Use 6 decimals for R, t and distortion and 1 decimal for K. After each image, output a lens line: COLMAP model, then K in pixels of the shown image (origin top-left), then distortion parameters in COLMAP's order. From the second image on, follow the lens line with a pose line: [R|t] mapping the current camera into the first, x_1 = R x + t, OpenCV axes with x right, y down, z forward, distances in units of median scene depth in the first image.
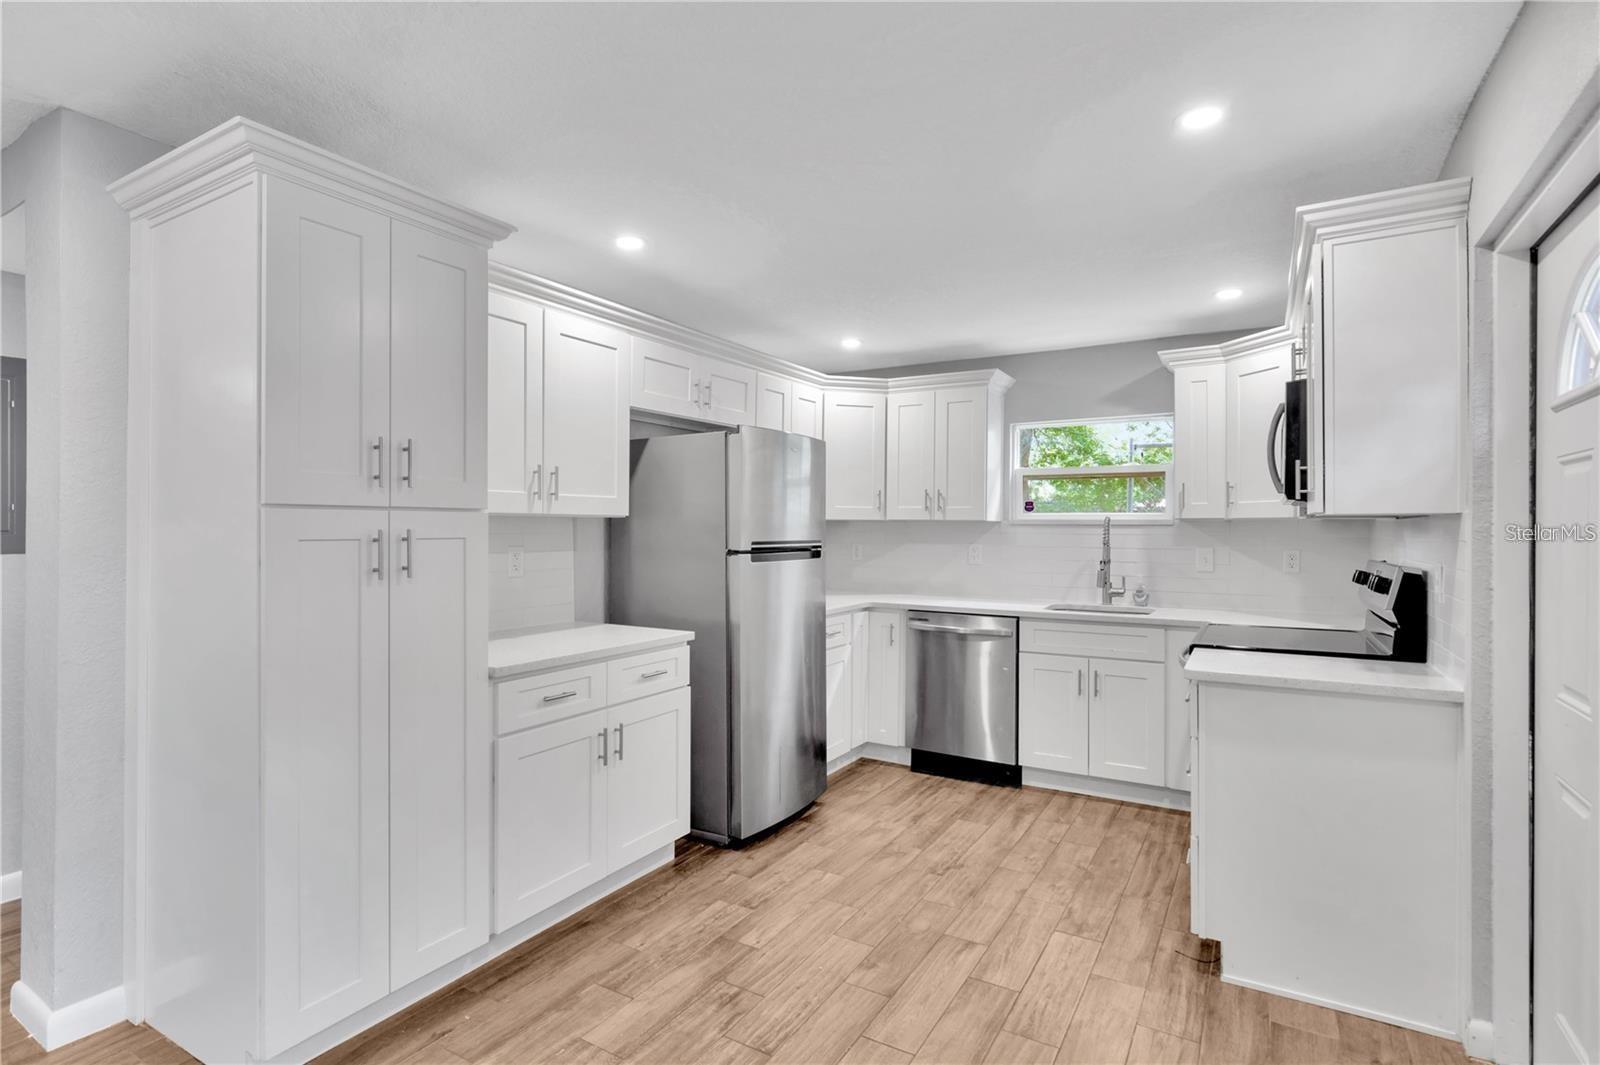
lens RADIAL K [[788.1, 0, 801.7], [0, 788.1, 525.3], [0, 0, 1]] dist [-0.000016, 0.000438]
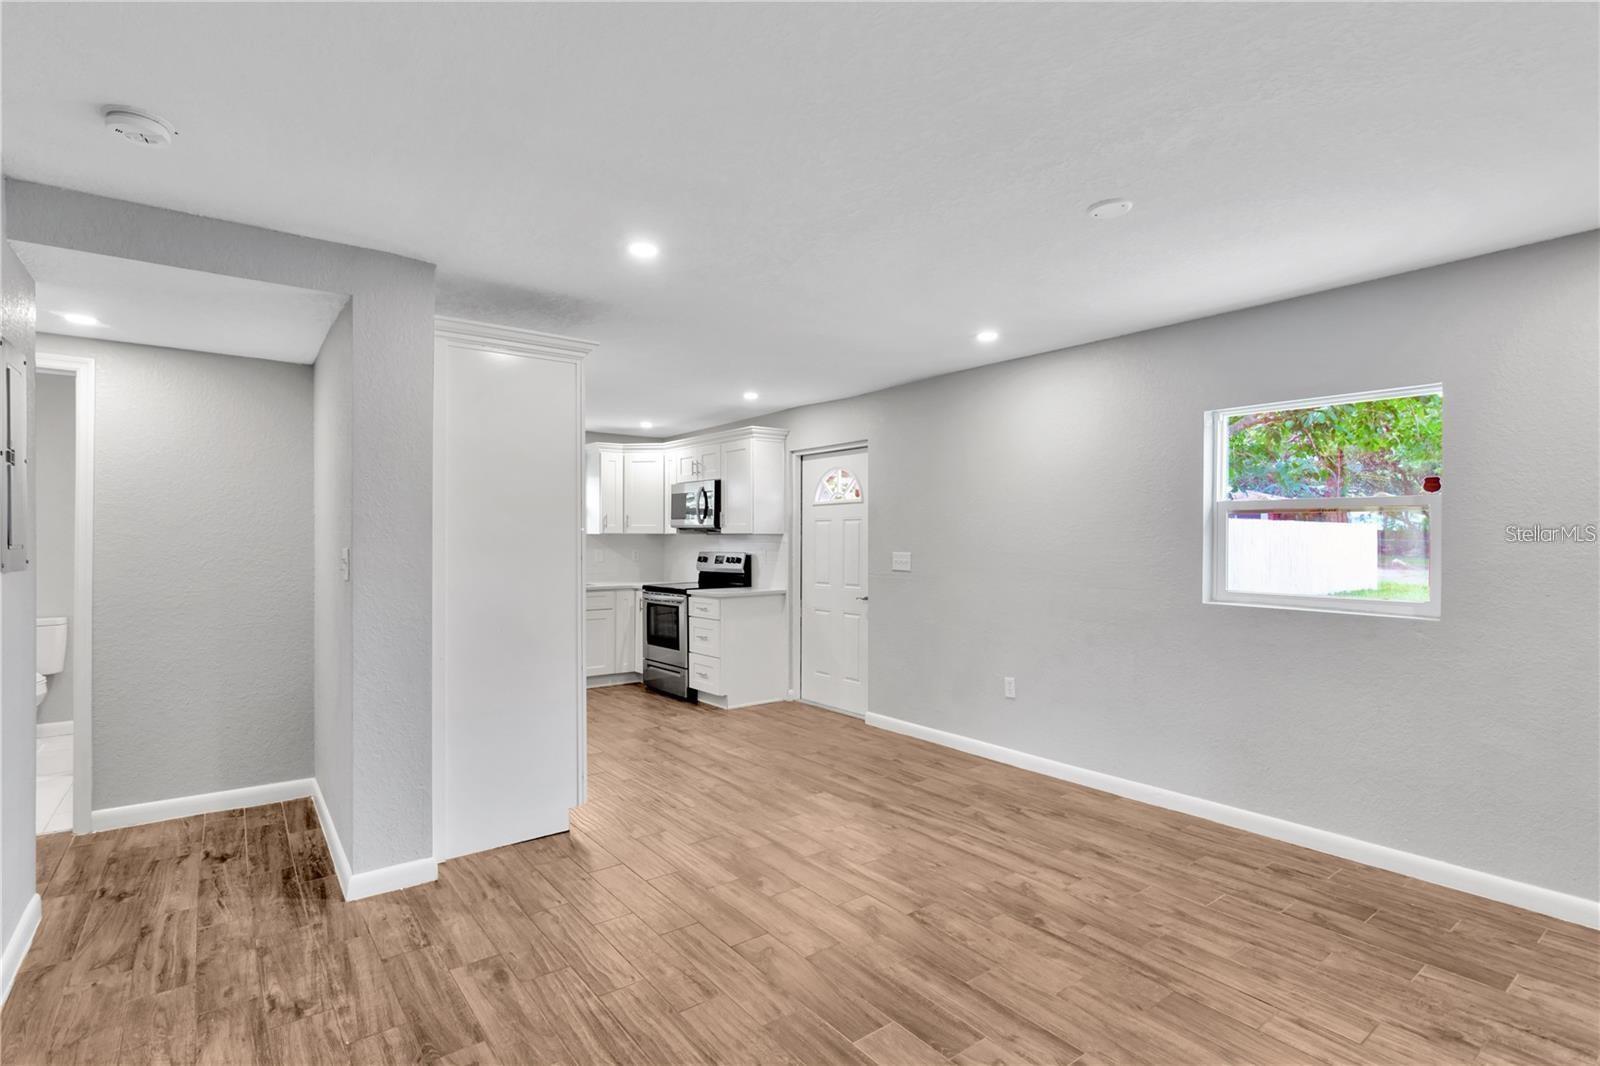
lens RADIAL K [[782.0, 0, 803.0], [0, 782.0, 532.2], [0, 0, 1]] dist [0.001176, 0.001321]
pose [[0.364404, 0.005944, 0.931222, -1.101127], [-0.004887, 0.999978, -0.004471, -0.005301], [-0.931228, -0.002922, 0.364425, -0.117726]]
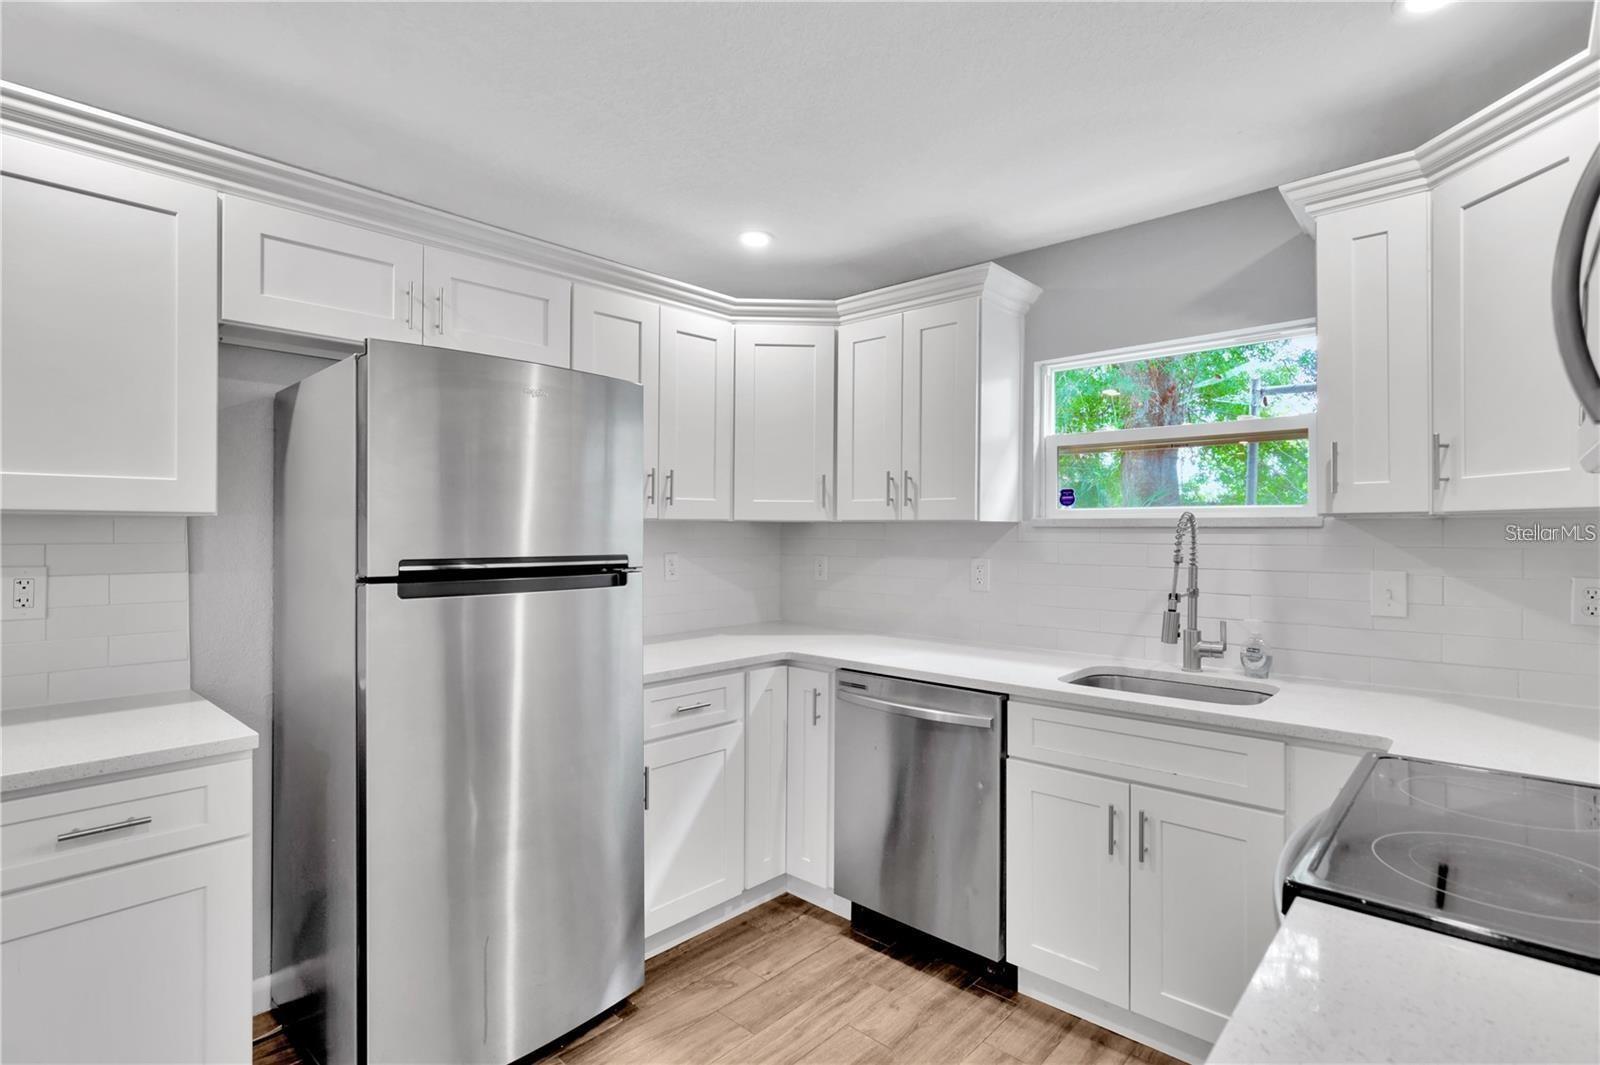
lens RADIAL K [[776.4, 0, 807.3], [0, 776.4, 530.4], [0, 0, 1]] dist [0.000731, 0.000262]
pose [[0.979070, -0.002370, -0.203511, 0.261709], [0.002464, 0.999997, 0.000206, 0.001176], [0.203510, -0.000703, 0.979073, 0.458560]]
